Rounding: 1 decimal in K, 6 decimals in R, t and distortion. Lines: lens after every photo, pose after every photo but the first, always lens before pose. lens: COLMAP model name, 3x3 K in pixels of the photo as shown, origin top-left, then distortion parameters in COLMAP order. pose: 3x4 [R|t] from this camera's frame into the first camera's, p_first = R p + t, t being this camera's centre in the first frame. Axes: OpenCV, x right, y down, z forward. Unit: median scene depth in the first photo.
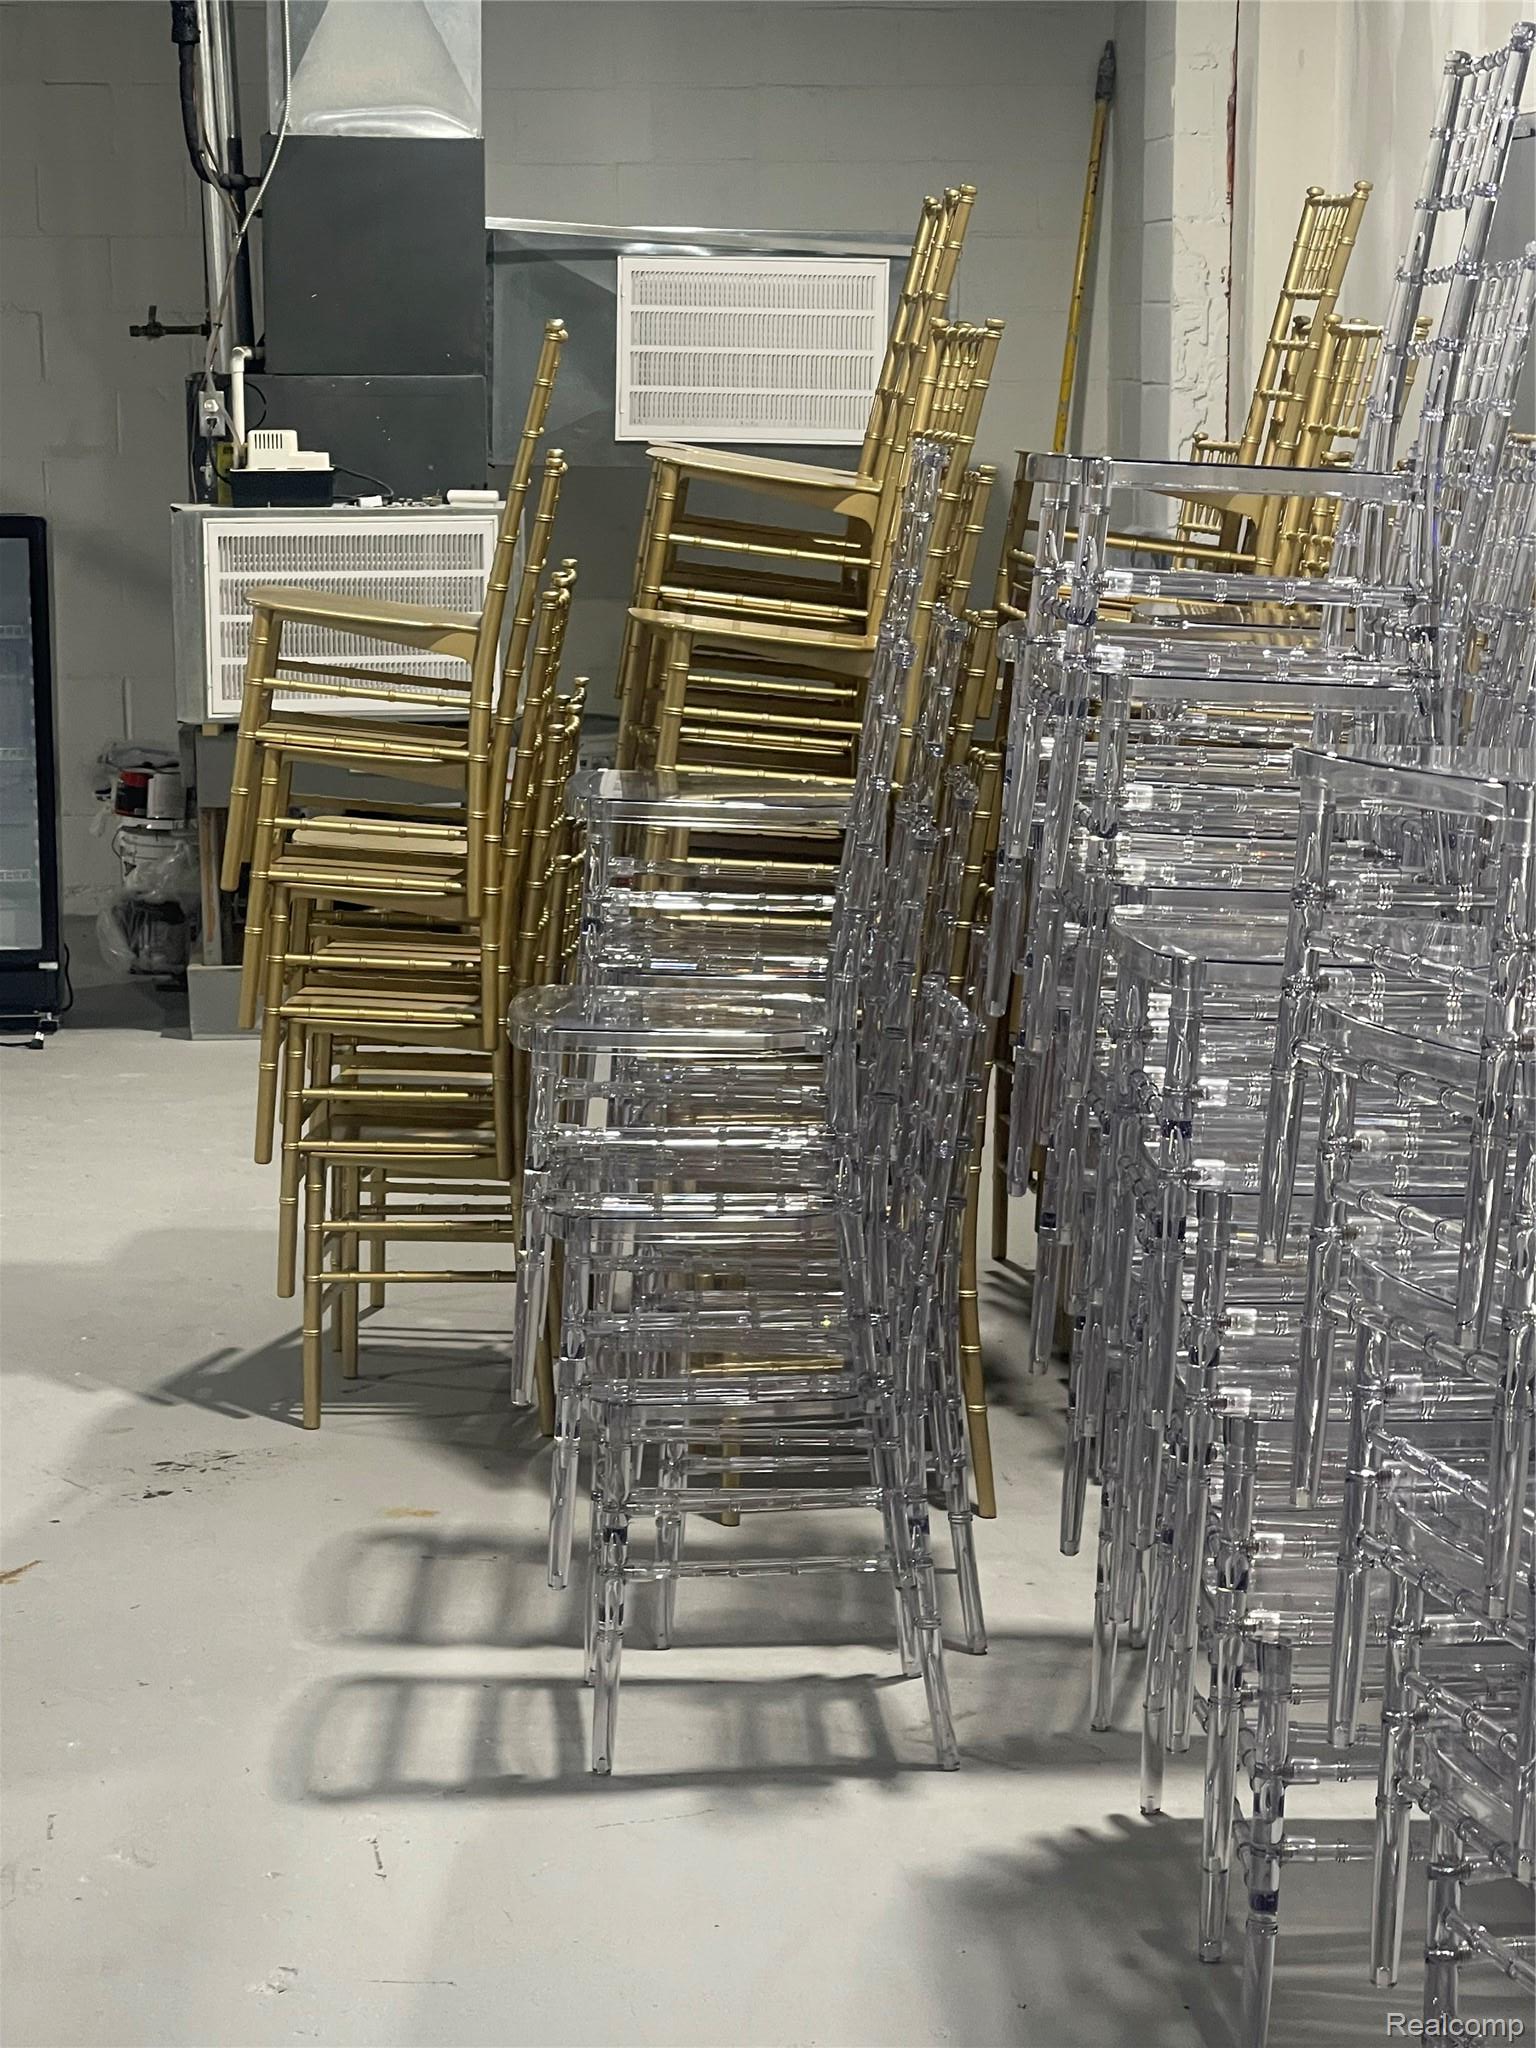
lens RADIAL K [[4455.3, 0, 768.0], [0, 4455.3, 1024.0], [0, 0, 1]] dist [0.118192, 1.396885]
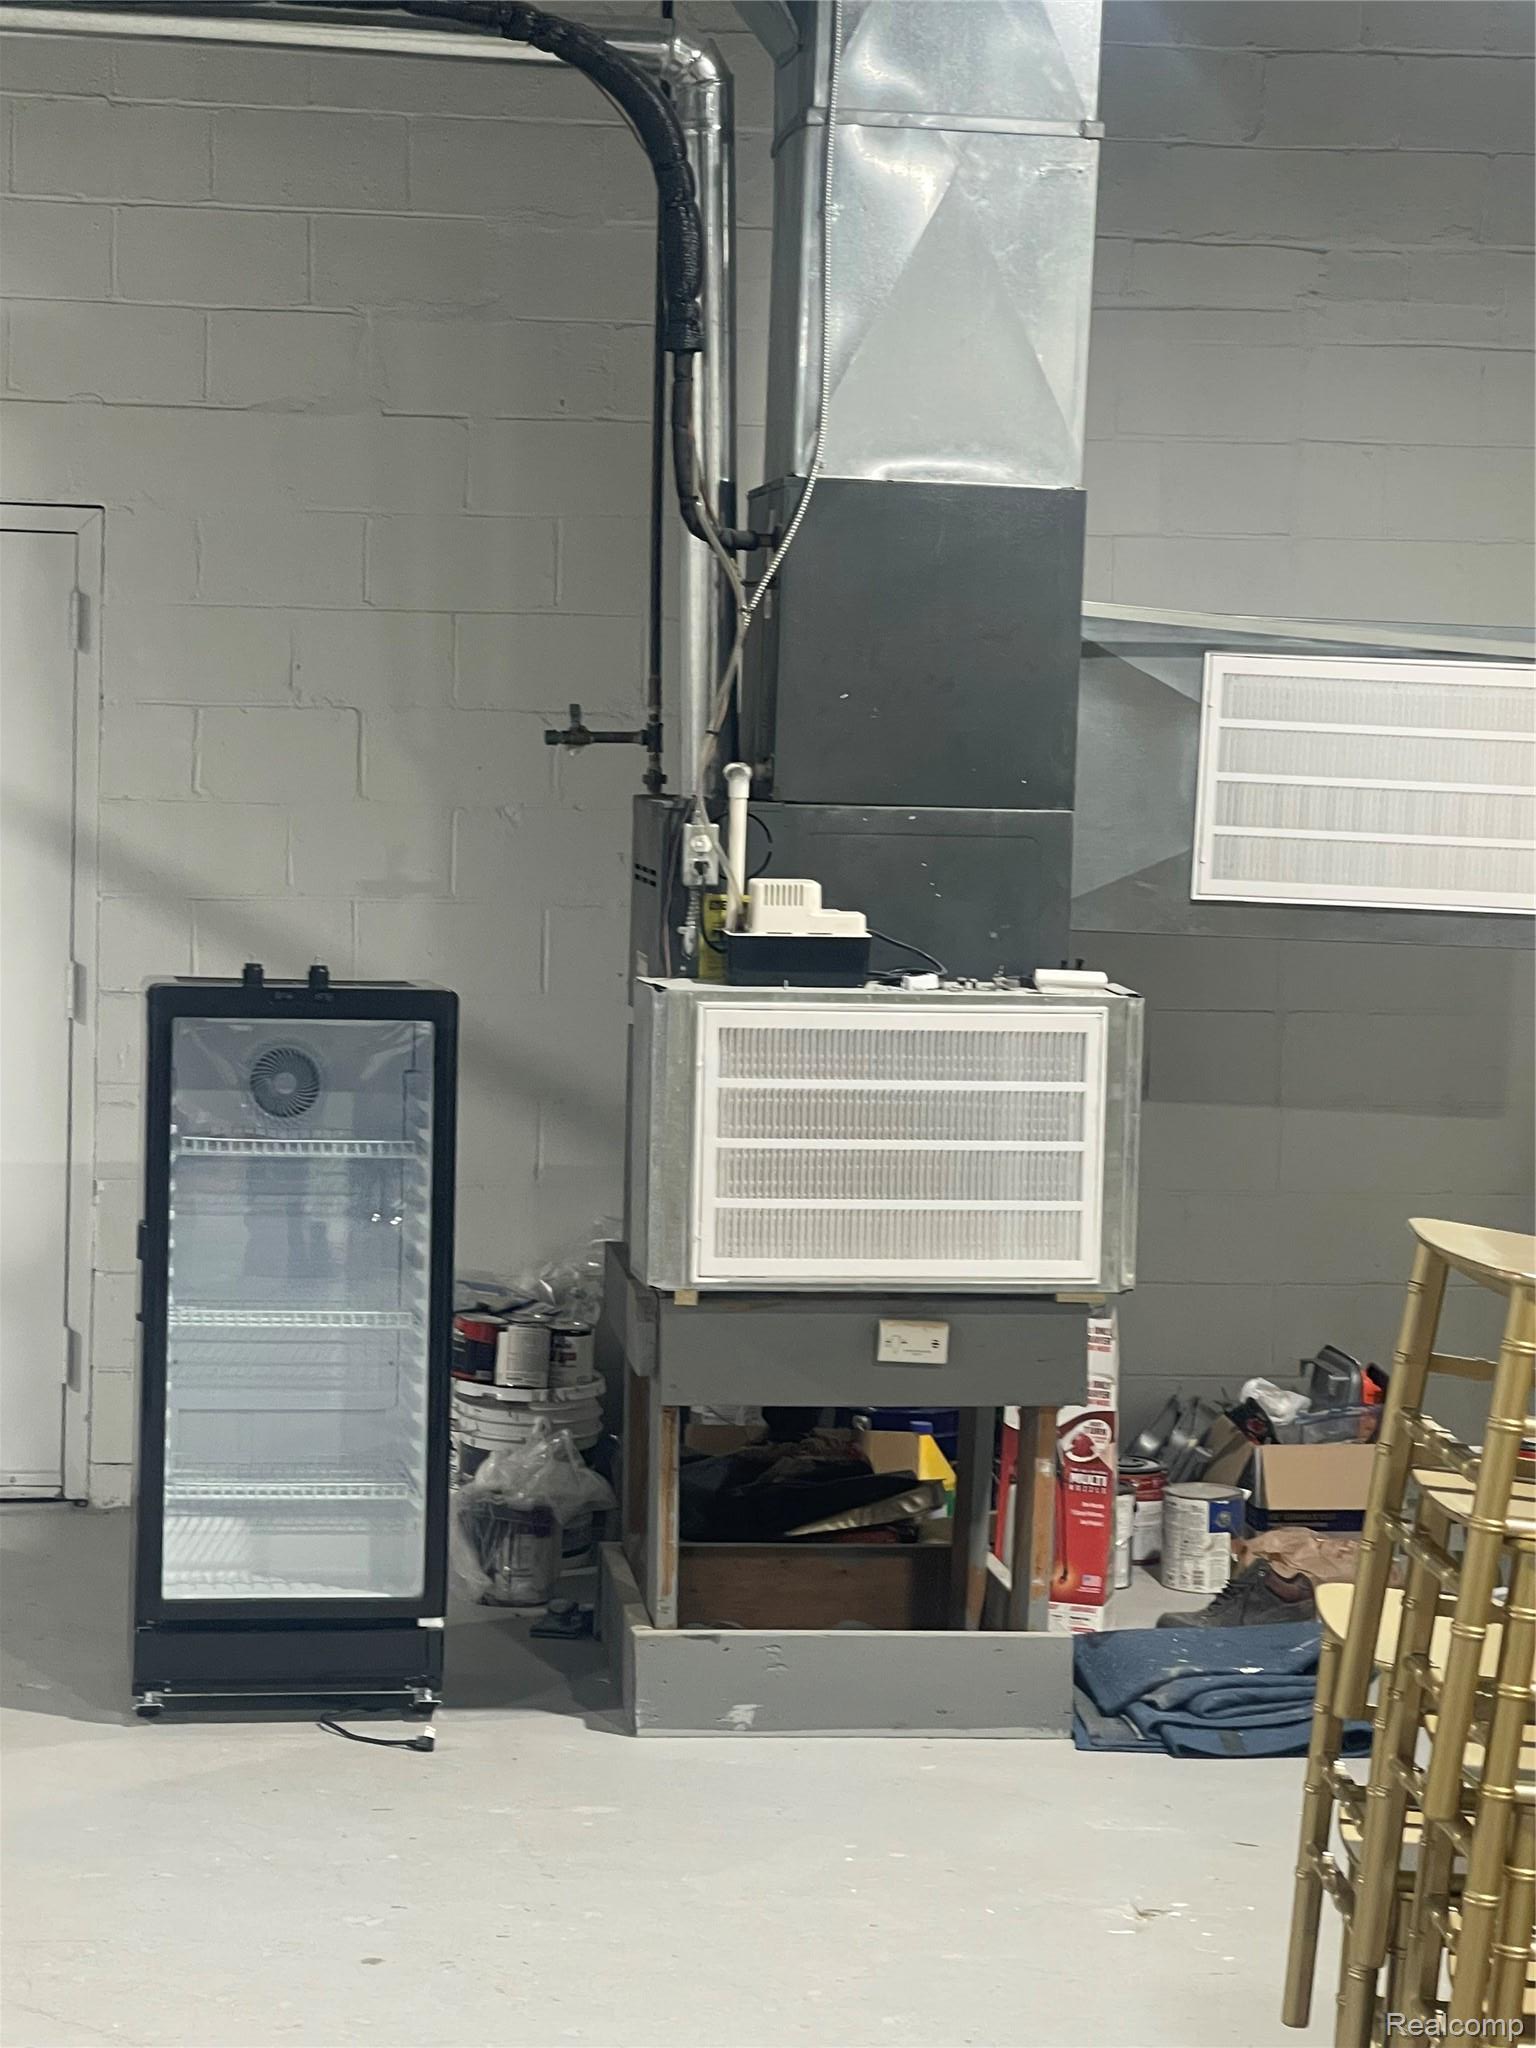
lens RADIAL K [[4455.3, 0, 768.0], [0, 4455.3, 1024.0], [0, 0, 1]] dist [0.118192, 1.396885]
pose [[0.998965, 0.027773, 0.036009, -0.131989], [-0.024473, 0.995725, -0.089069, -0.044162], [-0.038328, 0.088095, 0.995374, 0.280986]]
